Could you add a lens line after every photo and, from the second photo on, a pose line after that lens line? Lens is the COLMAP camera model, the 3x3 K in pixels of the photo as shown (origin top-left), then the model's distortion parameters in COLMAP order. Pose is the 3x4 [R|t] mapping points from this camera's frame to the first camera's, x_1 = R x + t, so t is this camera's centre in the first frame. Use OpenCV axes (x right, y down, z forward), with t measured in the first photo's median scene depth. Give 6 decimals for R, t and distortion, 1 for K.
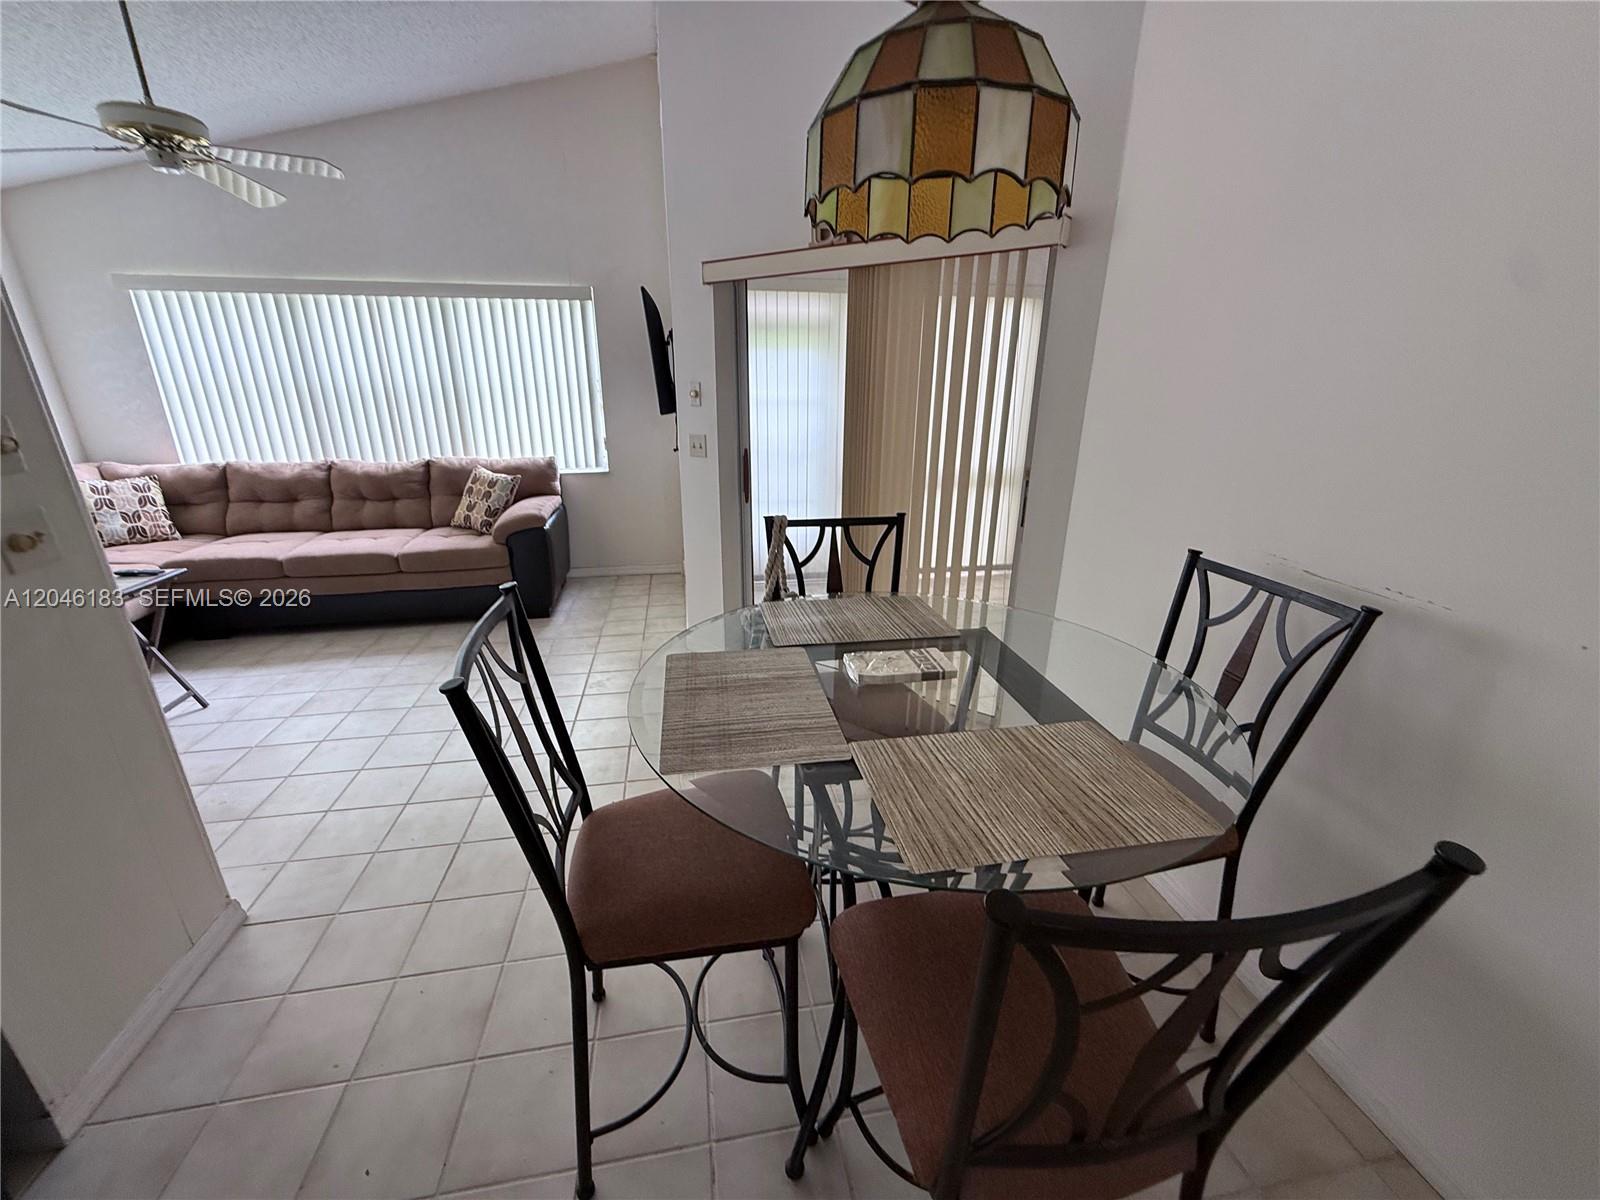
lens RADIAL K [[638.3, 0, 791.2], [0, 638.3, 597.6], [0, 0, 1]] dist [0.003744, 0.000078]
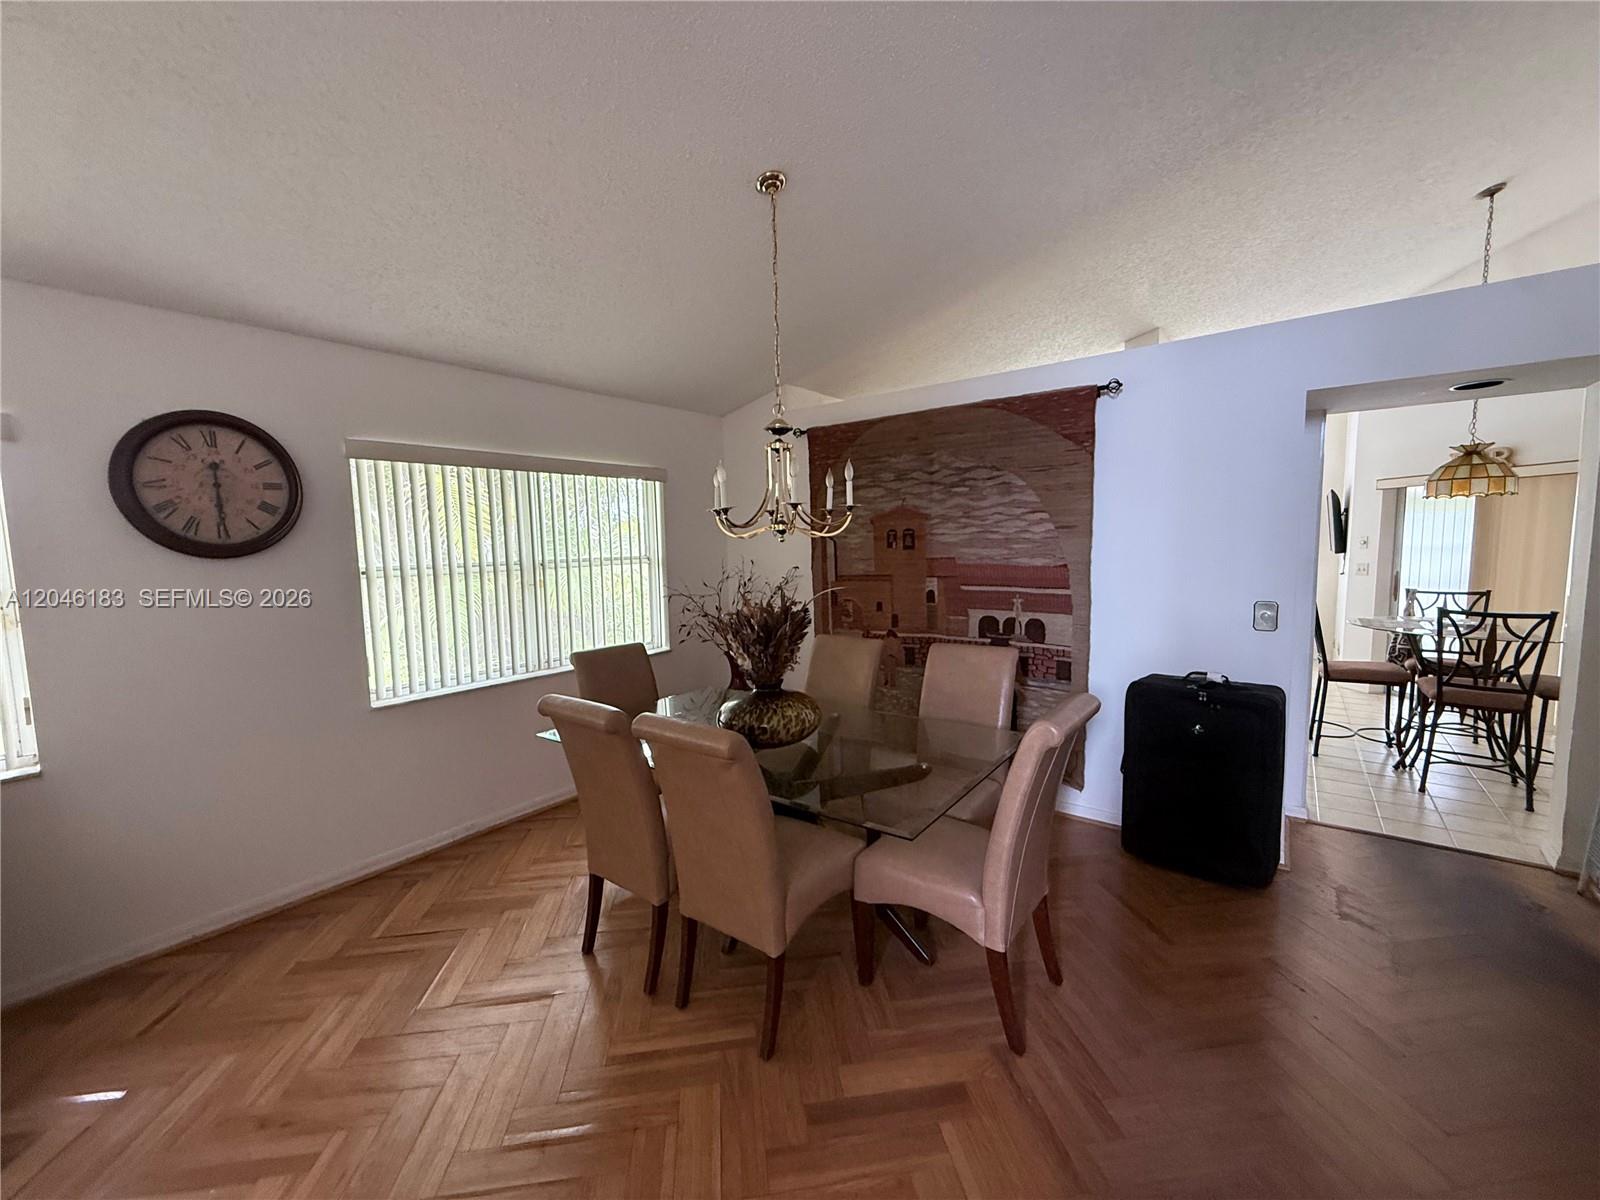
lens RADIAL K [[638.3, 0, 806.6], [0, 638.3, 601.3], [0, 0, 1]] dist [0.003744, 0.000078]
pose [[0.678256, 0.051485, -0.733020, 0.118520], [-0.210947, 0.969197, -0.127114, 0.415640], [0.703896, 0.240845, 0.668225, -1.304489]]
